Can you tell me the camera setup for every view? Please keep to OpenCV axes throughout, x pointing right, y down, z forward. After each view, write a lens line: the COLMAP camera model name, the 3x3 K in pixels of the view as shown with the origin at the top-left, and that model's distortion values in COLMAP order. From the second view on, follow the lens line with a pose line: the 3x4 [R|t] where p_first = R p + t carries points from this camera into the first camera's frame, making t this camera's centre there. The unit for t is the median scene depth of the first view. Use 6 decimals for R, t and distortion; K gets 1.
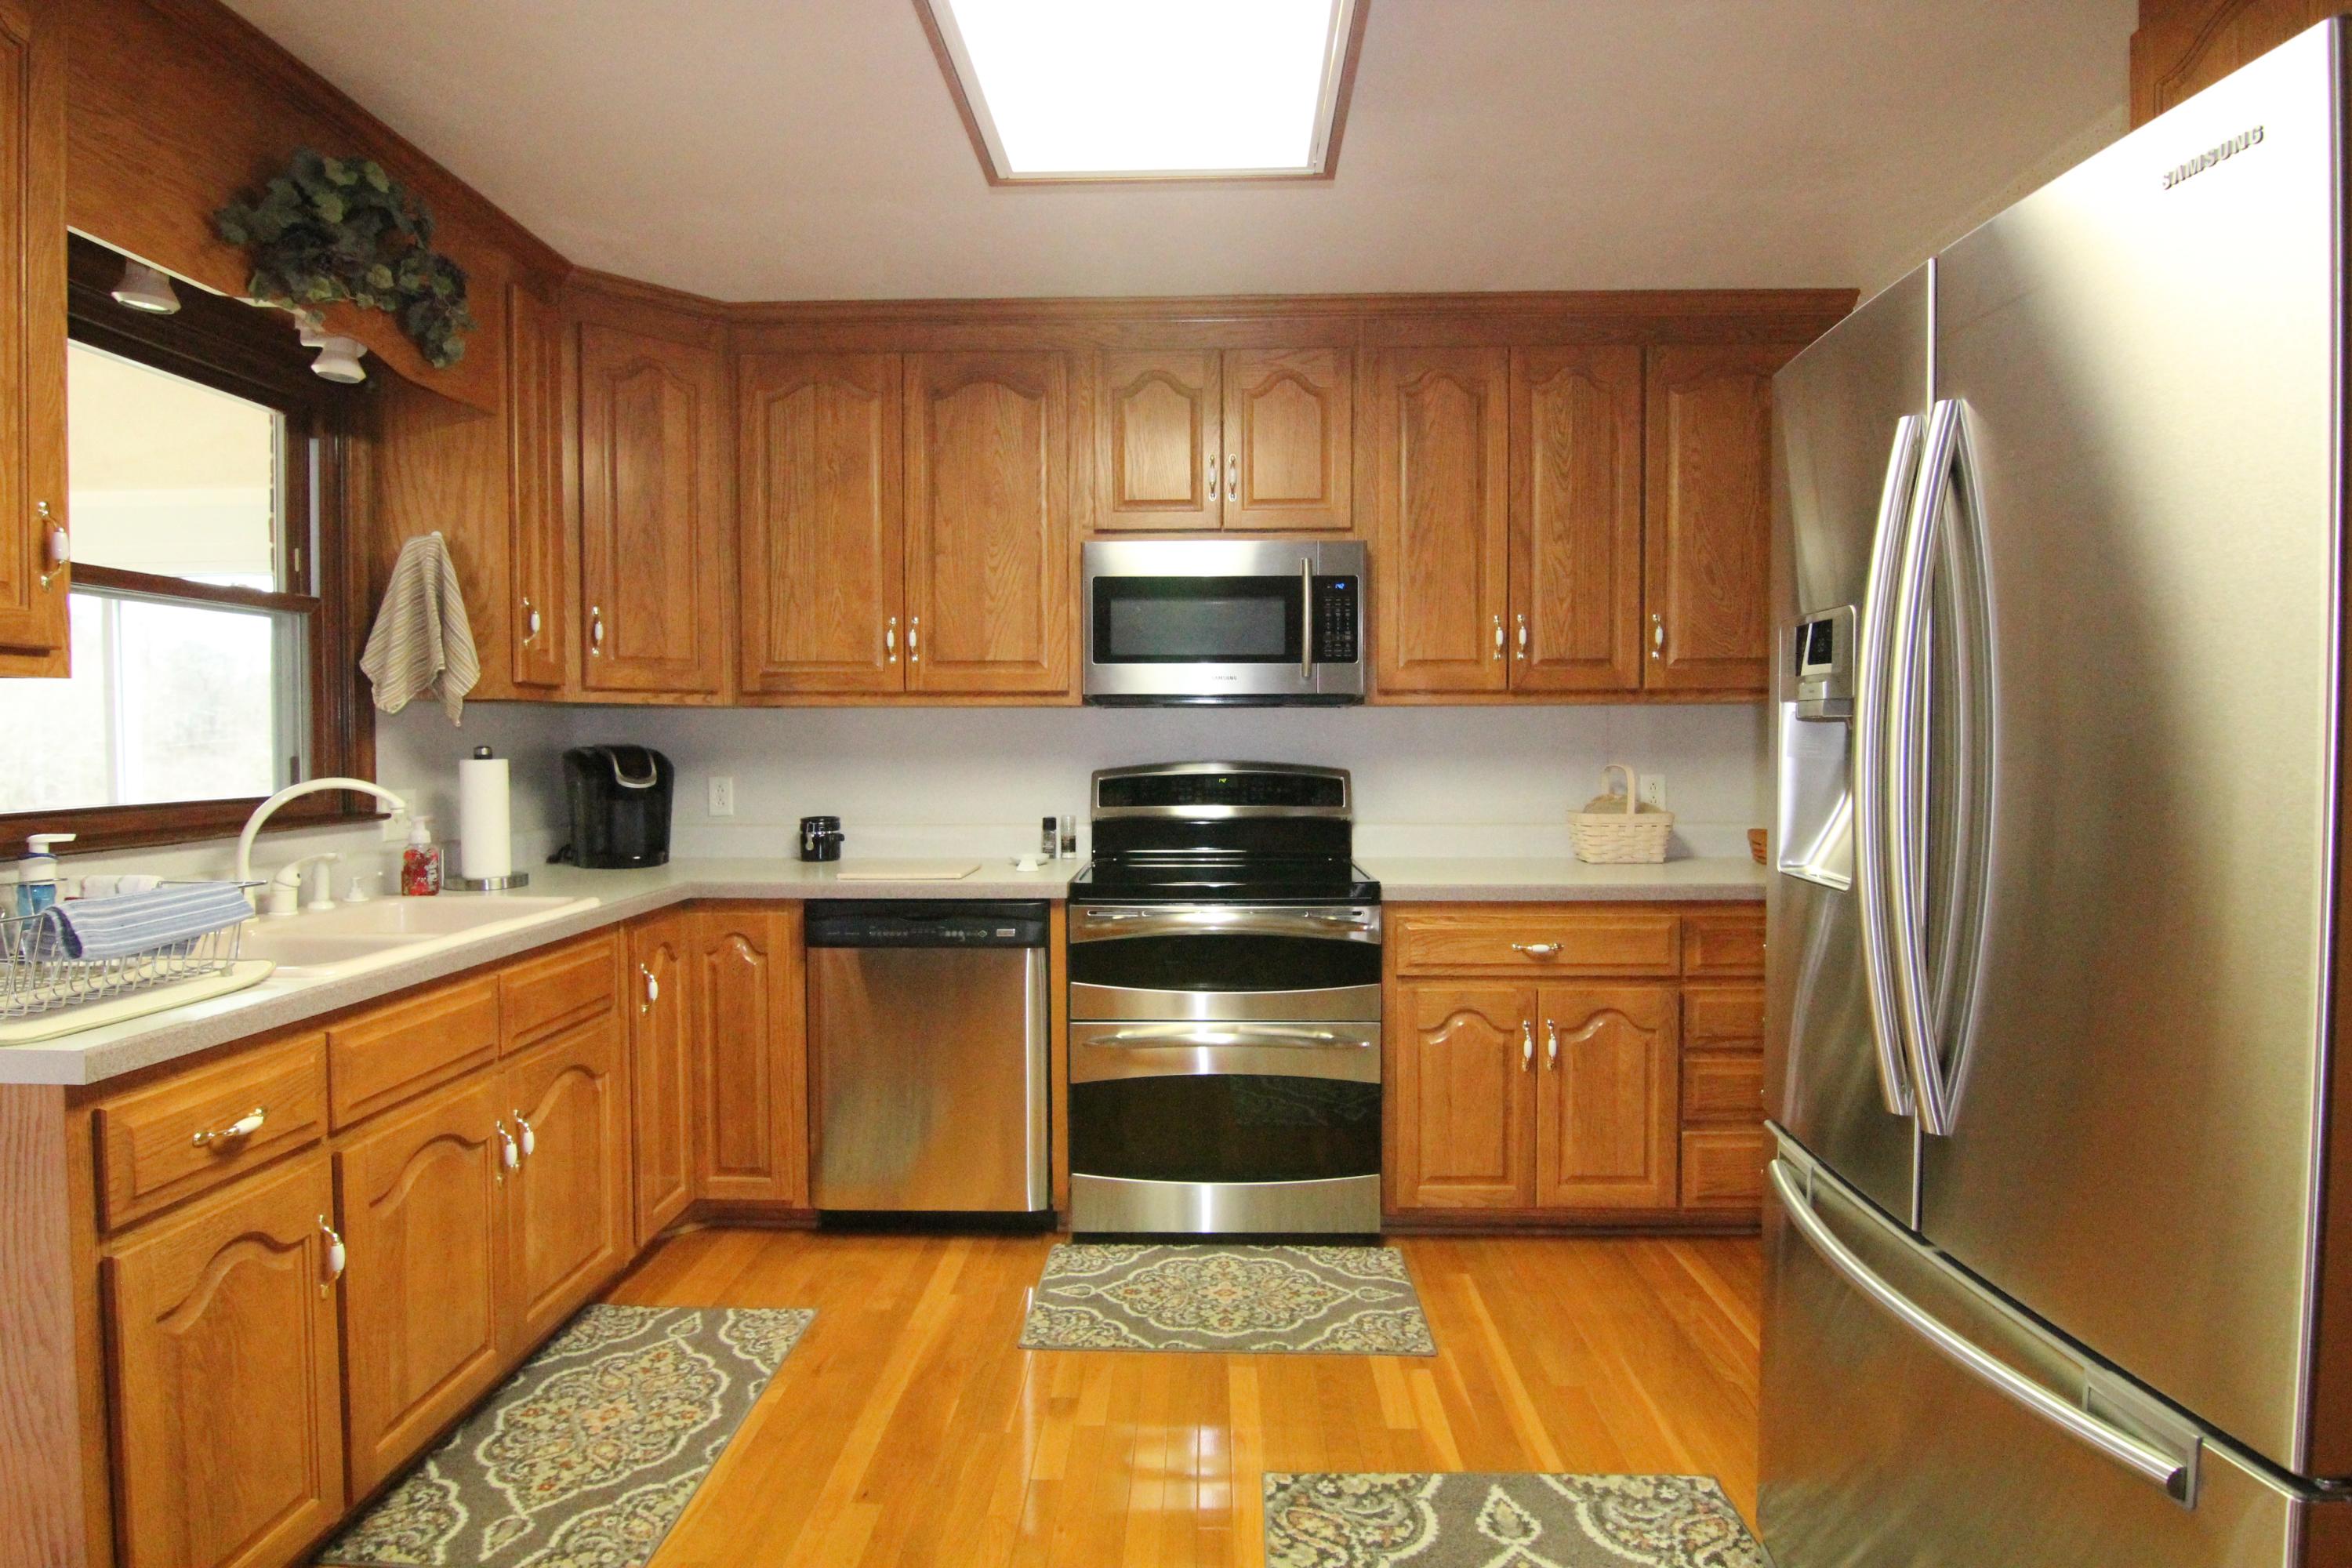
lens RADIAL K [[1194.3, 0, 1193.0], [0, 1194.3, 767.5], [0, 0, 1]] dist [0.017937, -0.038725]
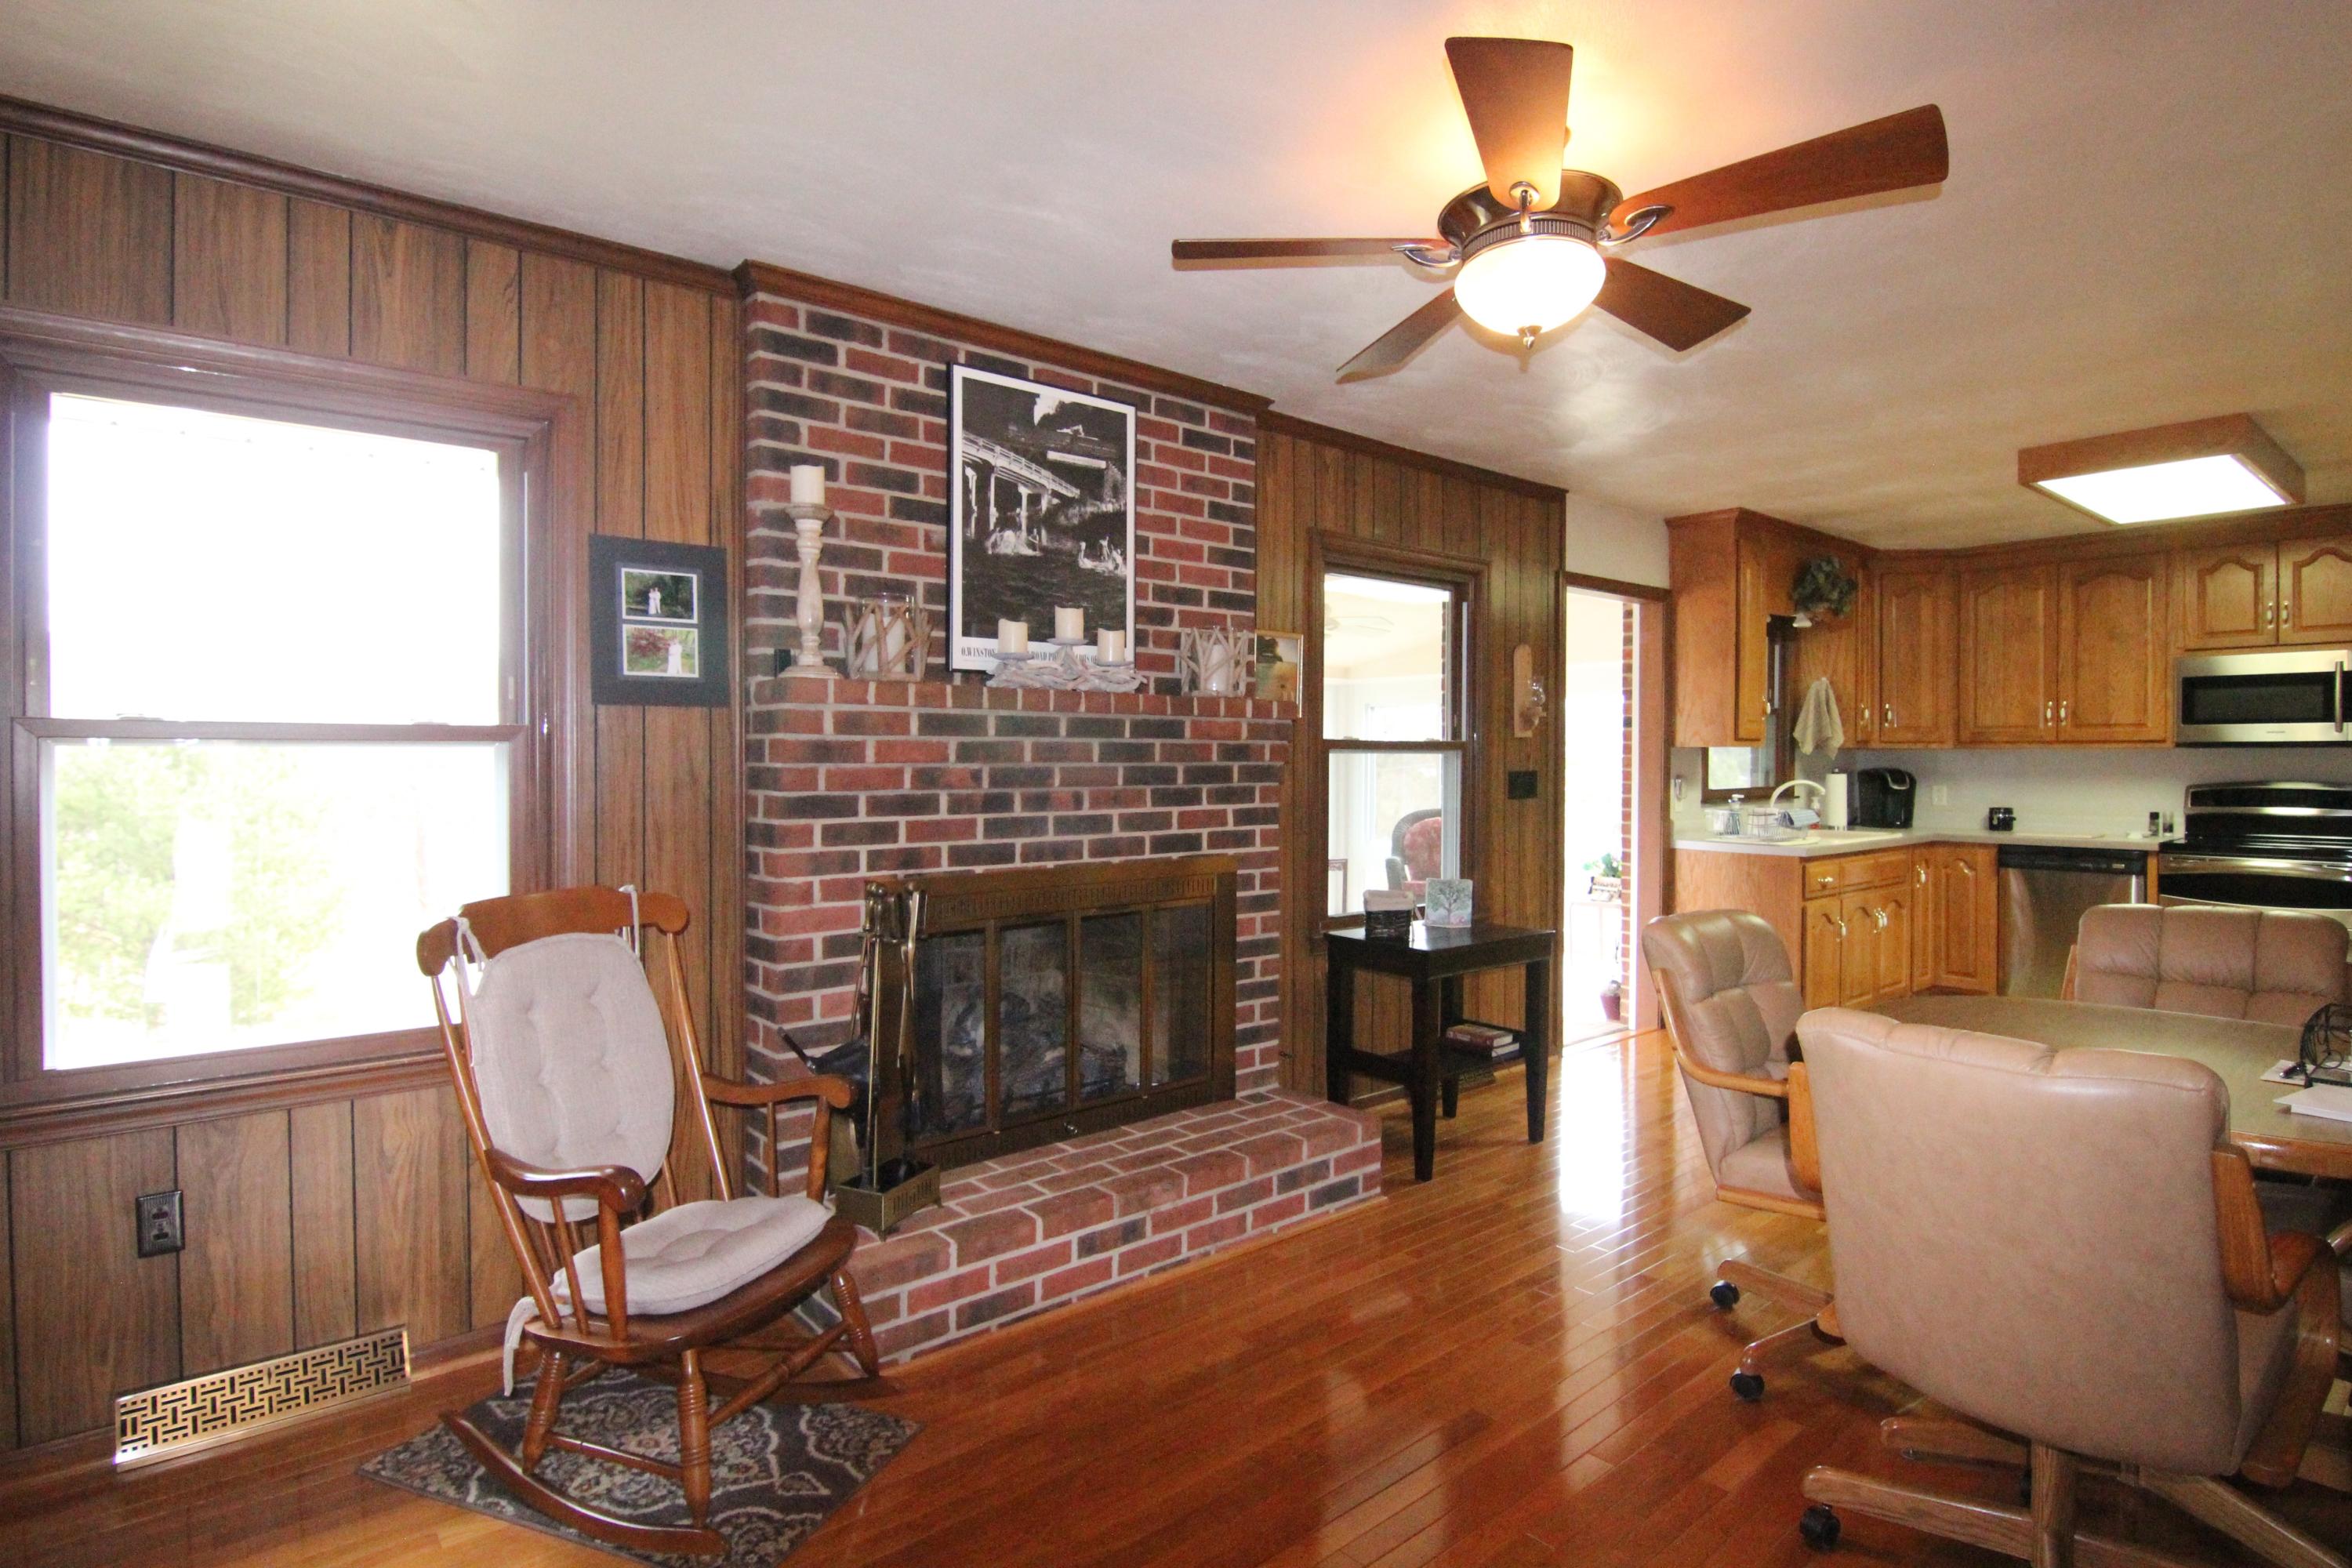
lens RADIAL K [[1196.4, 0, 1178.3], [0, 1196.4, 771.0], [0, 0, 1]] dist [-0.001622, -0.012484]
pose [[0.658283, 0.008836, -0.752718, 0.270254], [-0.020539, 0.999770, -0.006226, 0.025046], [0.752490, 0.019558, 0.658313, -1.324163]]
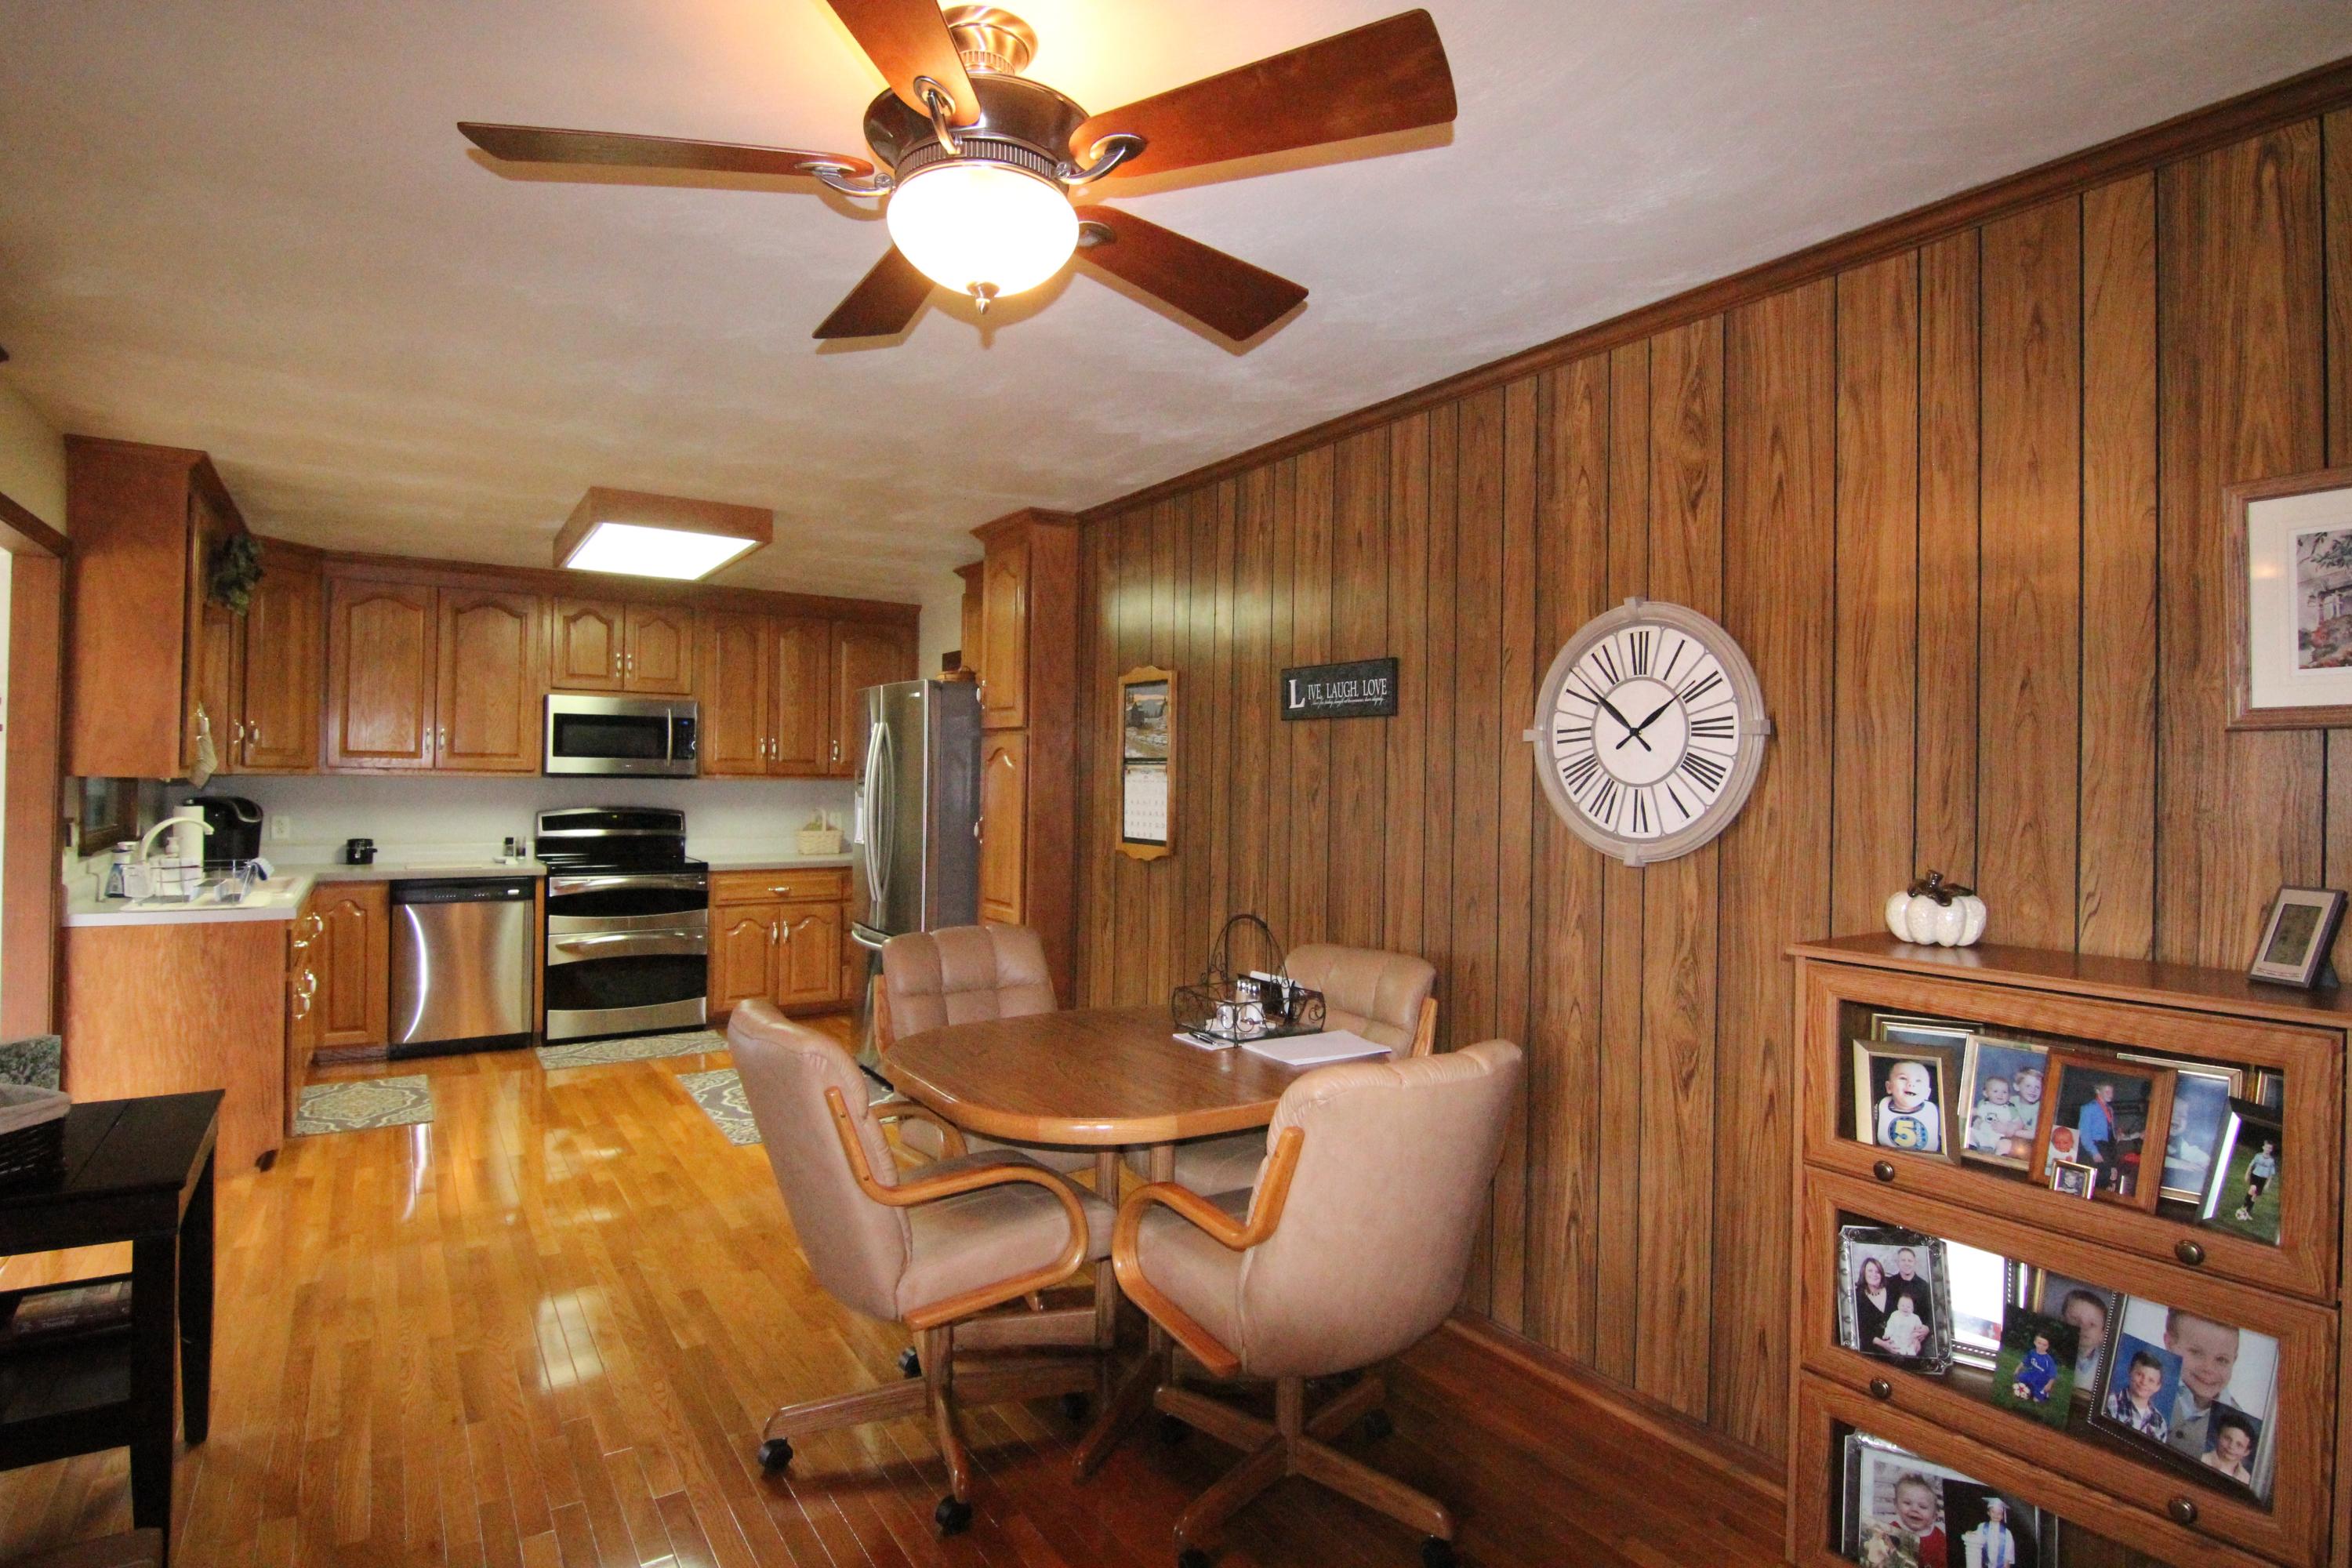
lens RADIAL K [[1196.4, 0, 1178.3], [0, 1196.4, 771.0], [0, 0, 1]] dist [-0.001622, -0.012484]
pose [[0.820321, 0.016563, 0.571664, -0.362543], [-0.001265, 0.999631, -0.027147, -0.012220], [-0.571902, 0.021546, 0.820039, -1.196000]]
